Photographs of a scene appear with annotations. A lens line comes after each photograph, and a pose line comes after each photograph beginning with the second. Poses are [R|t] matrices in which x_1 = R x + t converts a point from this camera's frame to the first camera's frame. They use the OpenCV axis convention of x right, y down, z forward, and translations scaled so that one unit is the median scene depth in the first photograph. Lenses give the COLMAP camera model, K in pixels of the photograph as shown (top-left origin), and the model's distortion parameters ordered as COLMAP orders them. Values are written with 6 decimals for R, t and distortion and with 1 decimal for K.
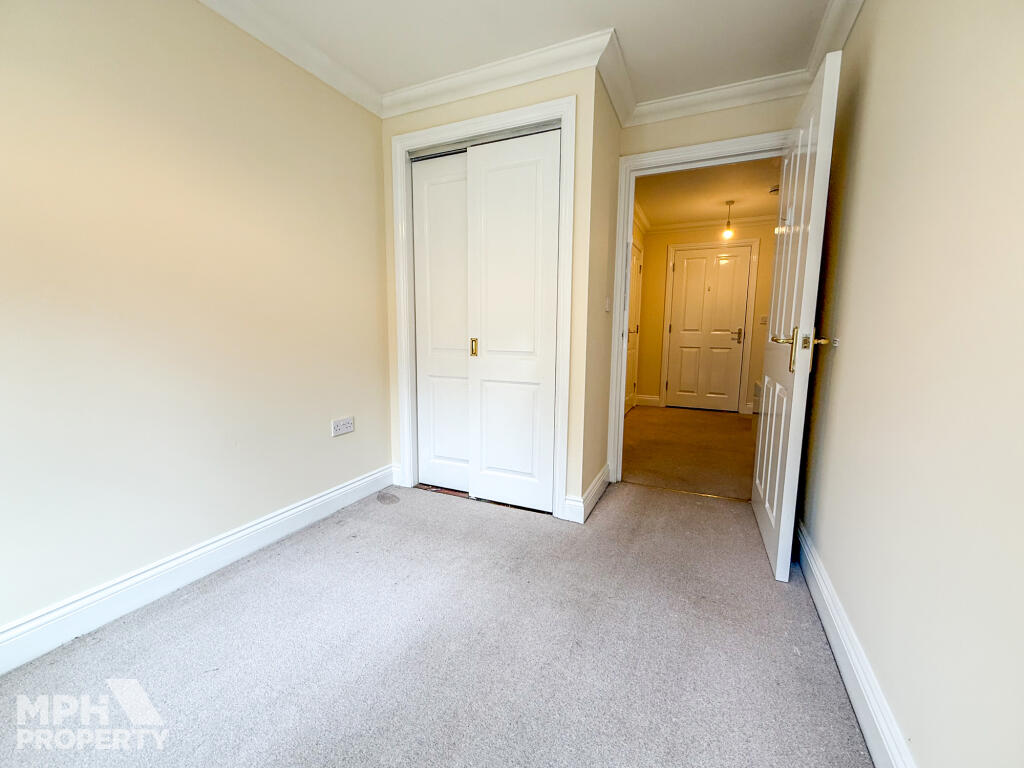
lens RADIAL K [[409.4, 0, 512.0], [0, 409.4, 384.0], [0, 0, 1]] dist [-0.001589, -0.000237]
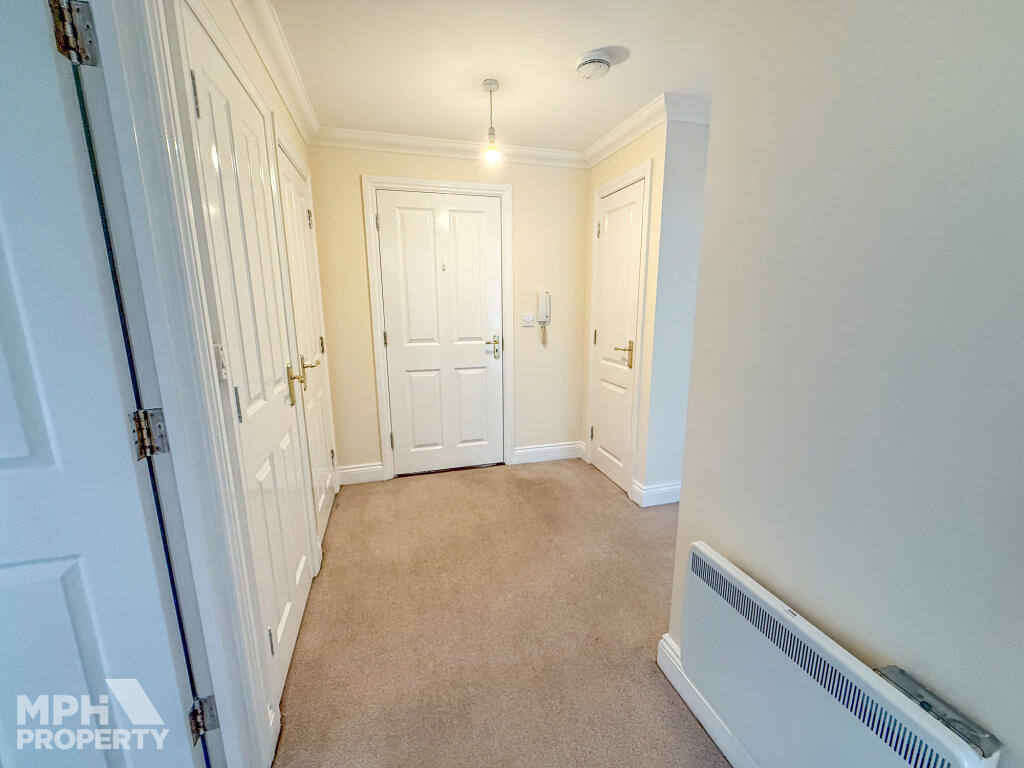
lens RADIAL K [[409.4, 0, 512.0], [0, 409.4, 384.0], [0, 0, 1]] dist [-0.001589, -0.000237]
pose [[0.748910, -0.142818, 0.647099, 0.158116], [0.096037, 0.989582, 0.107259, -0.120857], [-0.655676, -0.018182, 0.754823, 0.494526]]
